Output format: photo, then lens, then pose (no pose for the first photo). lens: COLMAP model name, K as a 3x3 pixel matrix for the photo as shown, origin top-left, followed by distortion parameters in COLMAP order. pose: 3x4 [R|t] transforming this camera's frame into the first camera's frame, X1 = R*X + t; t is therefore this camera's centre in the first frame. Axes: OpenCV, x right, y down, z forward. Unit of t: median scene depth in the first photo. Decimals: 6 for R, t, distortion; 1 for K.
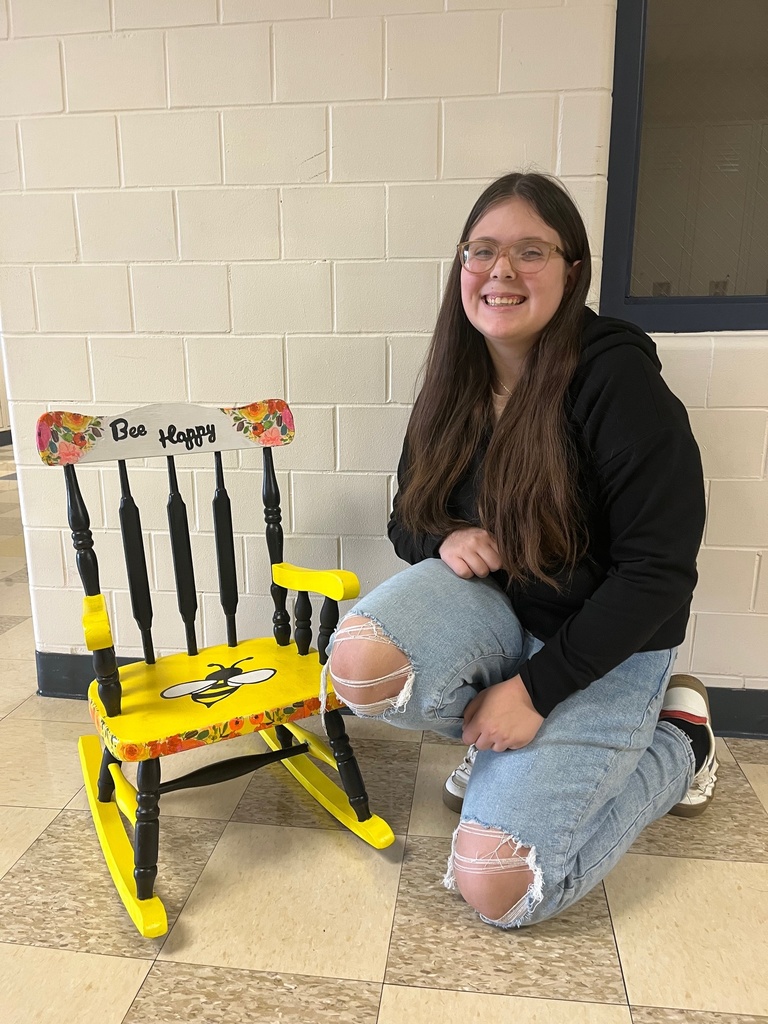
lens RADIAL K [[776.4, 0, 393.4], [0, 776.4, 520.6], [0, 0, 1]] dist [0.044252, -0.059821]
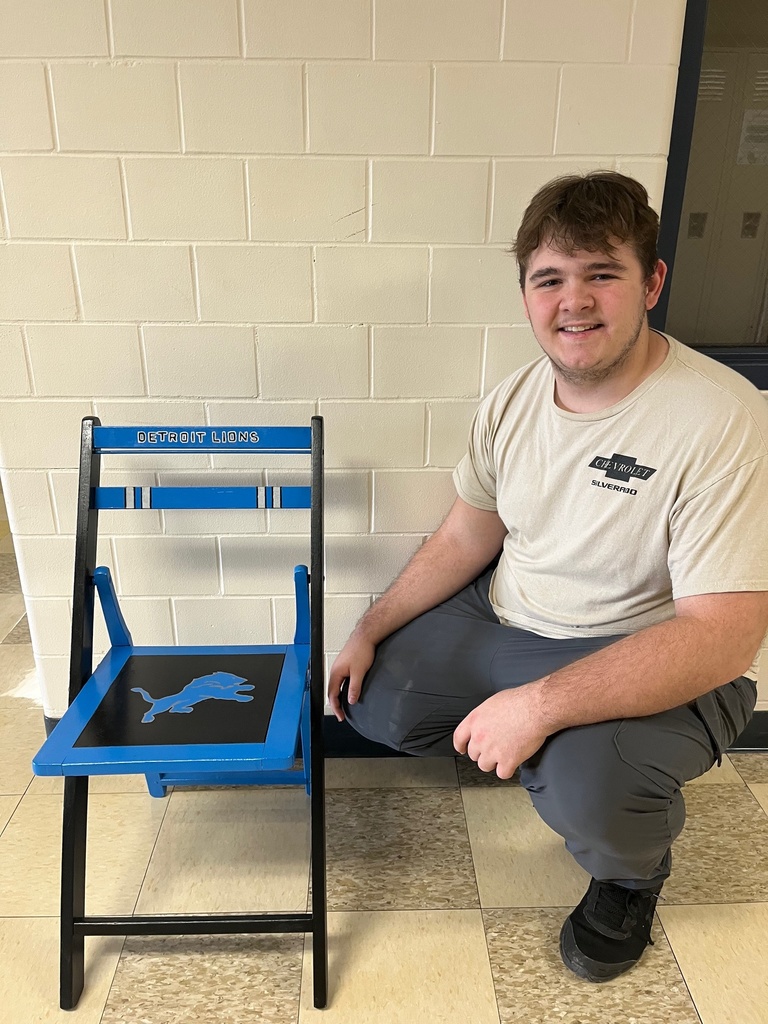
lens RADIAL K [[776.4, 0, 387.2], [0, 776.4, 506.1], [0, 0, 1]] dist [0.044252, -0.059821]
pose [[0.988120, -0.046725, 0.146408, -0.208994], [0.025092, 0.988928, 0.146260, -0.258645], [-0.151621, -0.140848, 0.978352, 0.051228]]
